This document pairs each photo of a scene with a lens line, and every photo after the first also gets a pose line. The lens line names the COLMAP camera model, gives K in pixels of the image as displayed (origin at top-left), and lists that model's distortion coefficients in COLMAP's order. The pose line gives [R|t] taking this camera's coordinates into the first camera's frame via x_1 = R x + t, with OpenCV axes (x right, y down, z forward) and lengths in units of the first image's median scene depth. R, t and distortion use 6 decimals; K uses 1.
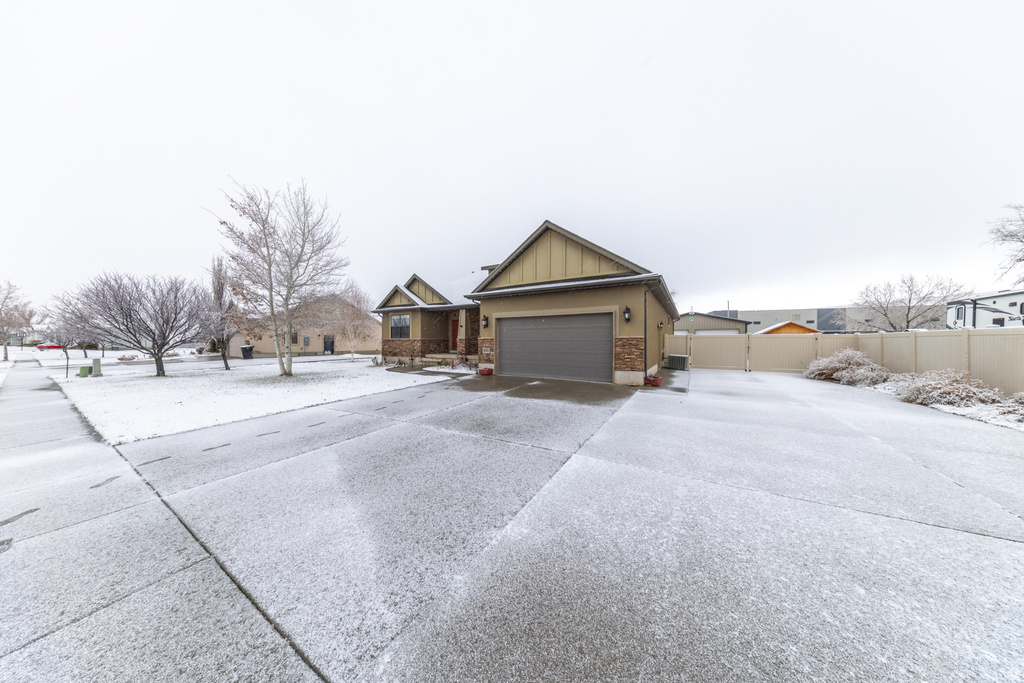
lens RADIAL K [[294.6, 0, 512.1], [0, 294.6, 341.2], [0, 0, 1]] dist [0.003768, -0.000142]
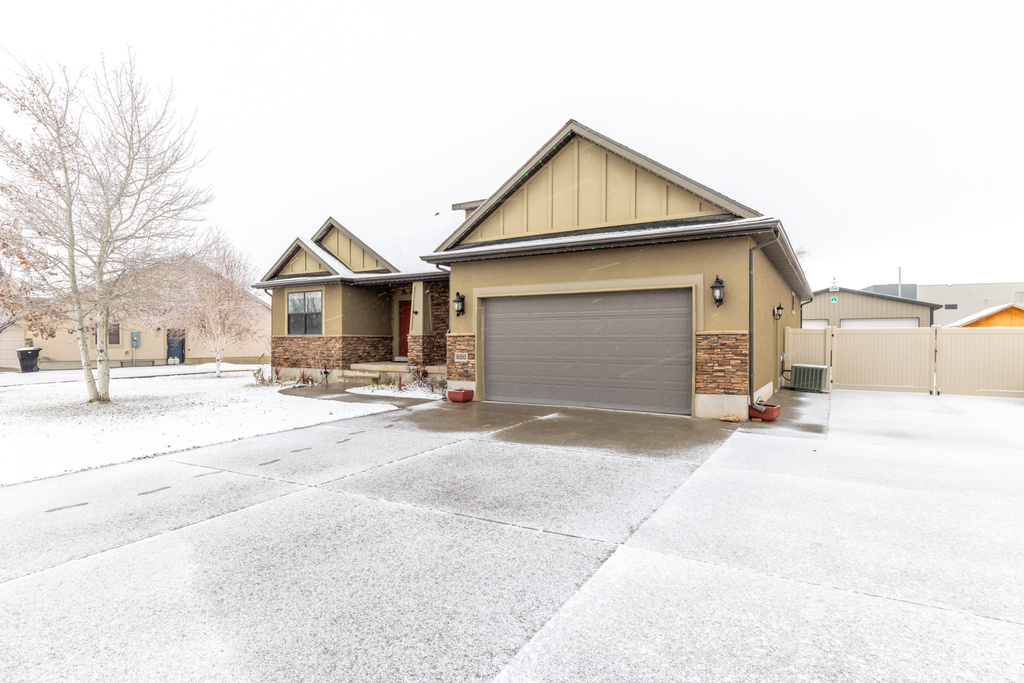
lens RADIAL K [[539.3, 0, 508.6], [0, 539.3, 341.8], [0, 0, 1]] dist [-0.012931, 0.008264]
pose [[1.000000, 0.000145, -0.000519, 0.000630], [-0.000143, 0.999993, 0.003724, 0.000002], [0.000519, -0.003724, 0.999993, -0.002855]]
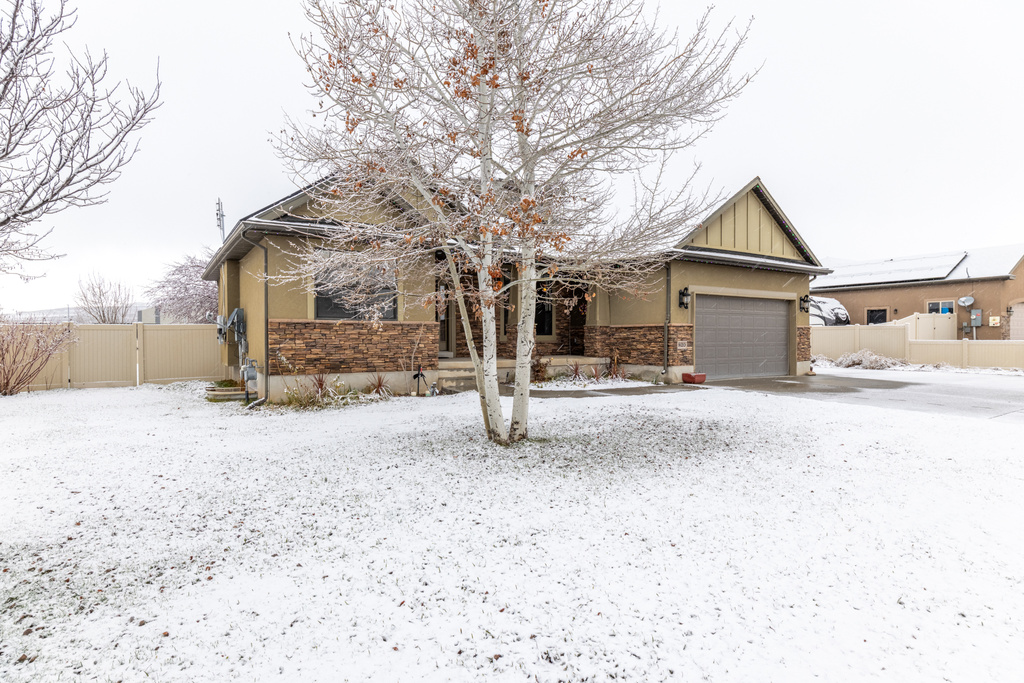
lens RADIAL K [[561.1, 0, 503.0], [0, 561.1, 342.7], [0, 0, 1]] dist [-0.019245, 0.000253]
pose [[0.448713, -0.007593, 0.893644, -1.536828], [0.000465, 0.999966, 0.008262, 0.020844], [-0.893676, -0.003291, 0.448701, 0.946079]]
